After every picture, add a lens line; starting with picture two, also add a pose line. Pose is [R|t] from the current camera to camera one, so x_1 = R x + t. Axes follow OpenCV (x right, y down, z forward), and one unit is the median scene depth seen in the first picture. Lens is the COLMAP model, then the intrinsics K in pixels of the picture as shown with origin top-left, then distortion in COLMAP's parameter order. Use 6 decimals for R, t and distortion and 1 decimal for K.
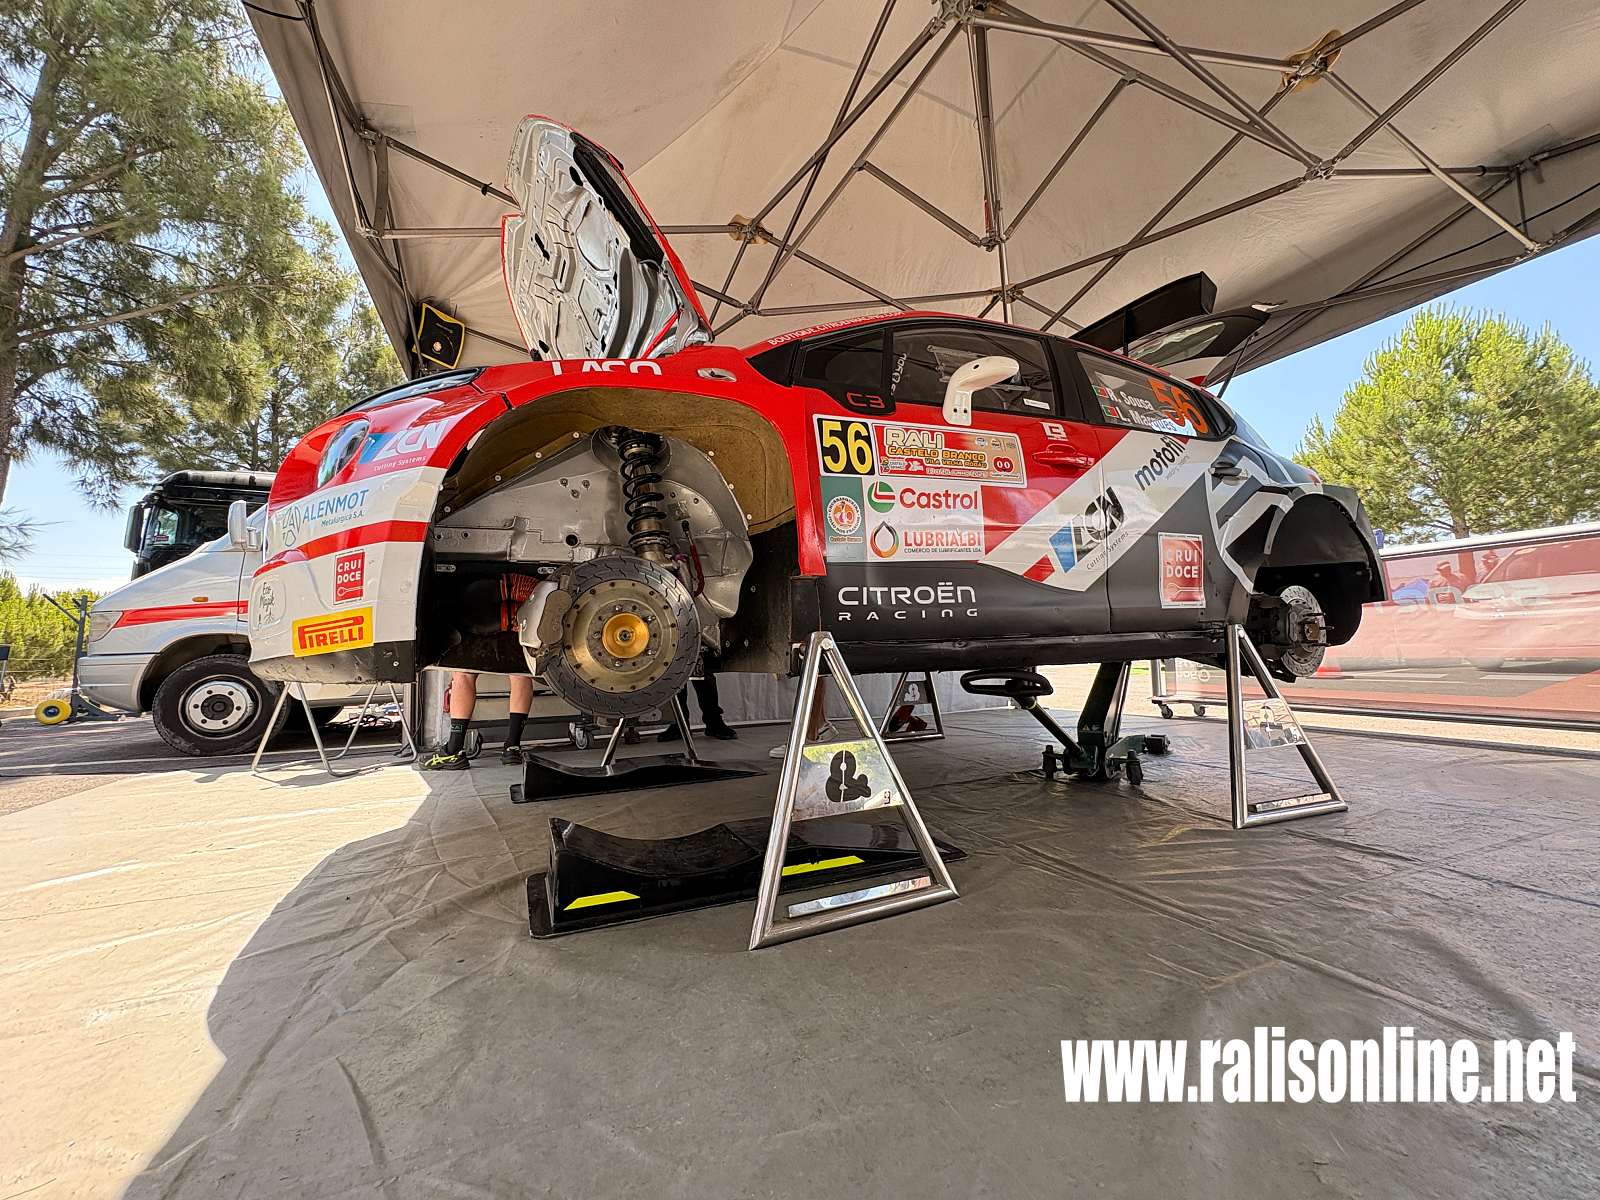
lens RADIAL K [[638.5, 0, 800.0], [0, 638.5, 600.0], [0, 0, 1]] dist [-0.000498, -0.000043]
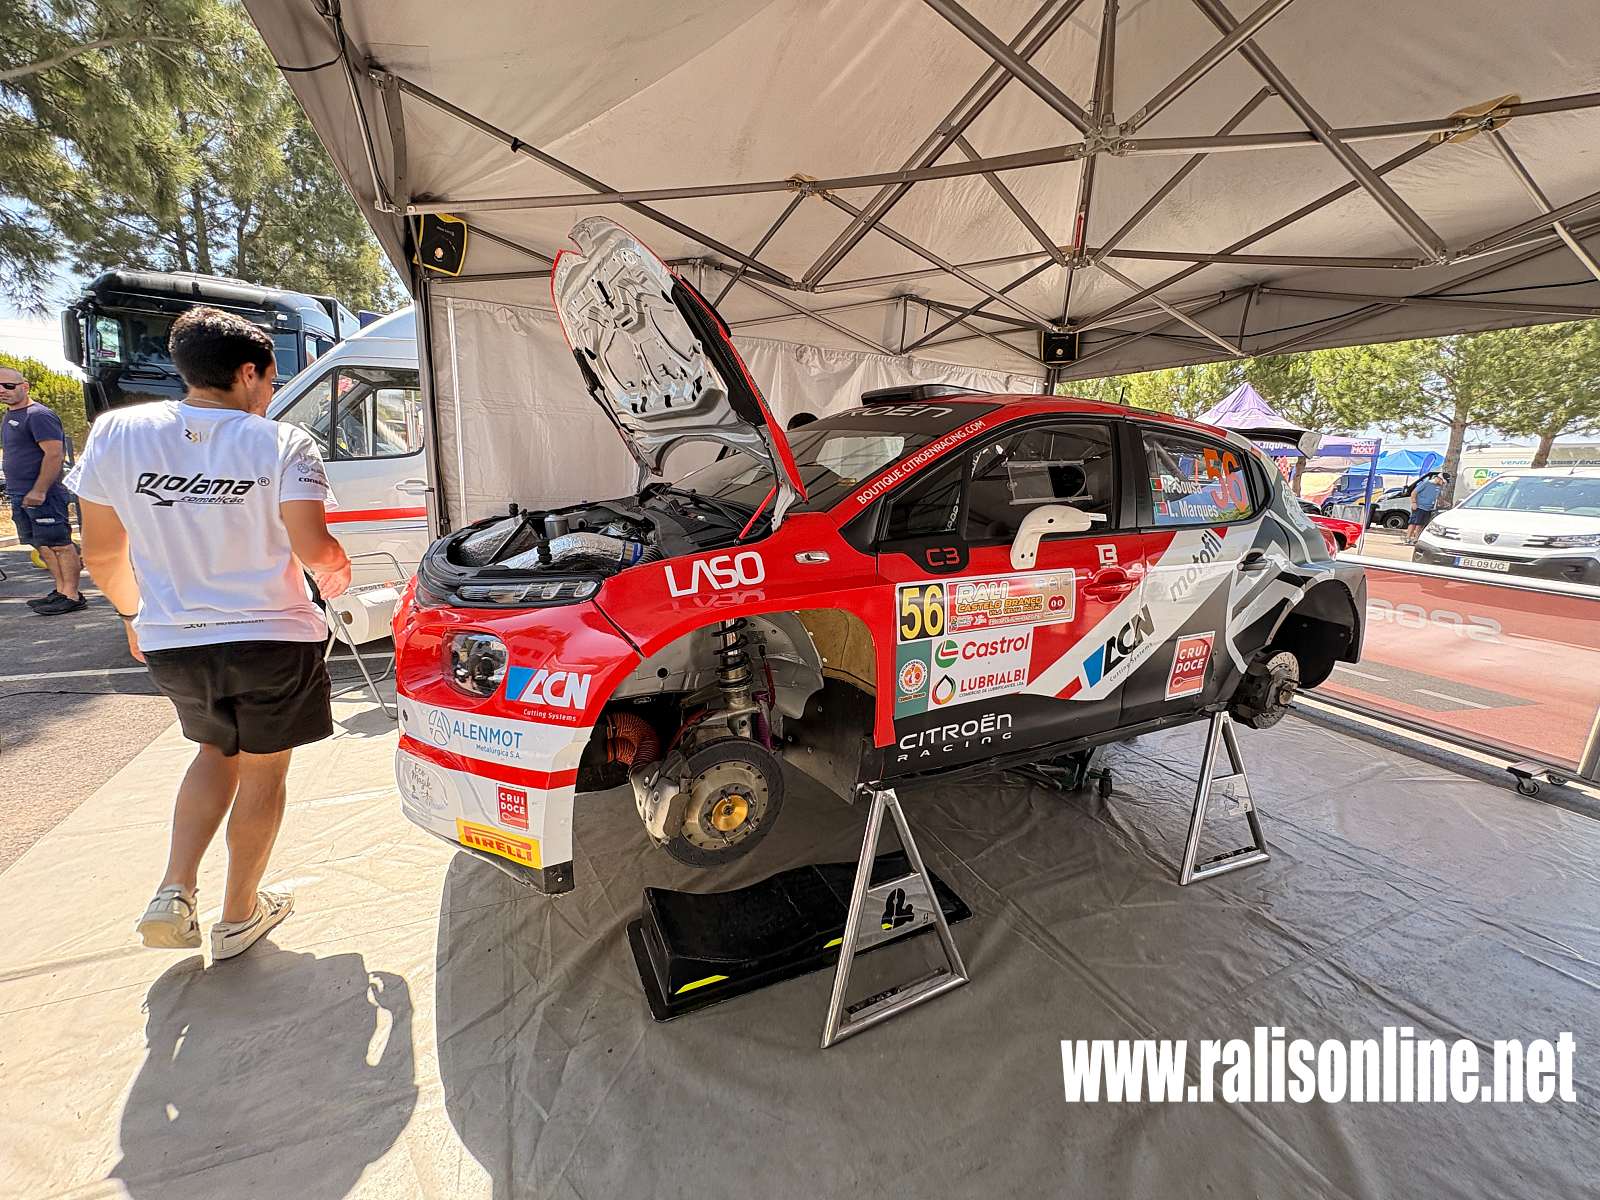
lens RADIAL K [[636.8, 0, 800.0], [0, 636.8, 600.0], [0, 0, 1]] dist [0.000423, 0.000288]
pose [[0.996703, 0.064802, 0.048814, -0.179974], [-0.076233, 0.953929, 0.290186, -0.536443], [-0.027761, -0.292951, 0.955724, -0.015127]]
